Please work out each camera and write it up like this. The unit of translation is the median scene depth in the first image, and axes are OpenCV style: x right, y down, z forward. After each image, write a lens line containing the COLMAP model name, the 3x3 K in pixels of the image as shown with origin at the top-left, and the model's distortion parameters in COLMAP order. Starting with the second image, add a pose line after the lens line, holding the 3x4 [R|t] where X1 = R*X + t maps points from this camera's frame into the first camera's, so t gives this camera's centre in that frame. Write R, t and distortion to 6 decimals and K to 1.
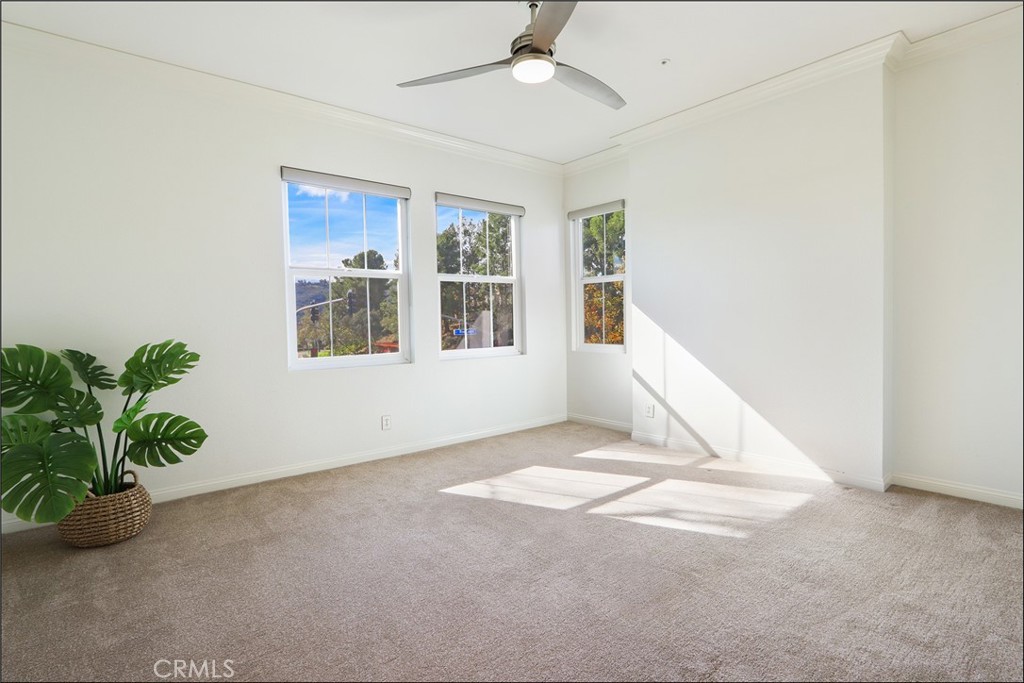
lens RADIAL K [[496.9, 0, 516.8], [0, 496.9, 345.2], [0, 0, 1]] dist [-0.011628, 0.003158]
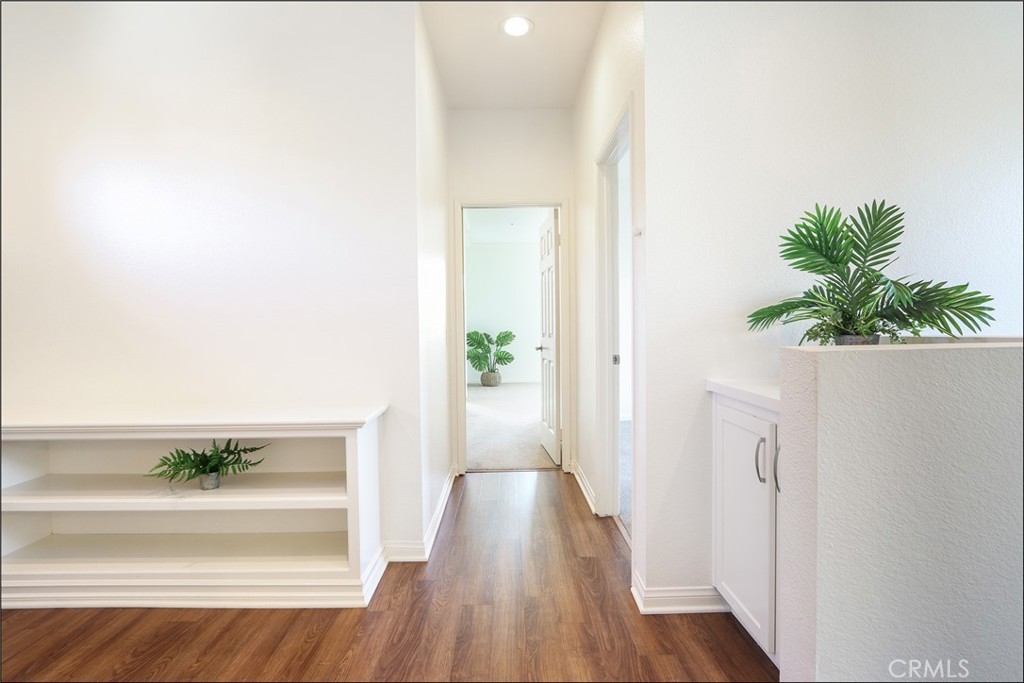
lens RADIAL K [[496.9, 0, 514.8], [0, 496.9, 336.3], [0, 0, 1]] dist [-0.011628, 0.003158]
pose [[0.790952, 0.029620, -0.611160, 1.439543], [-0.037435, 0.999299, -0.000017, 0.027520], [0.610731, 0.022892, 0.791507, -1.683577]]
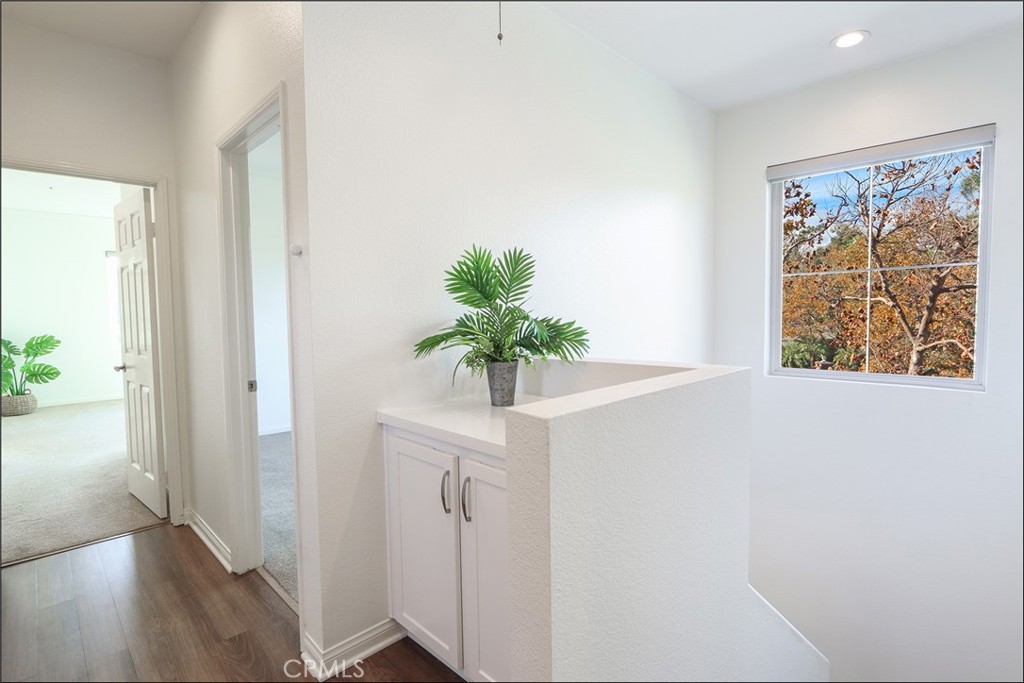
lens RADIAL K [[496.9, 0, 508.4], [0, 496.9, 338.0], [0, 0, 1]] dist [-0.011628, 0.003158]
pose [[0.995196, 0.005734, 0.097736, 1.342416], [-0.006416, 0.999957, 0.006665, -0.025103], [-0.097693, -0.007260, 0.995190, -1.653762]]
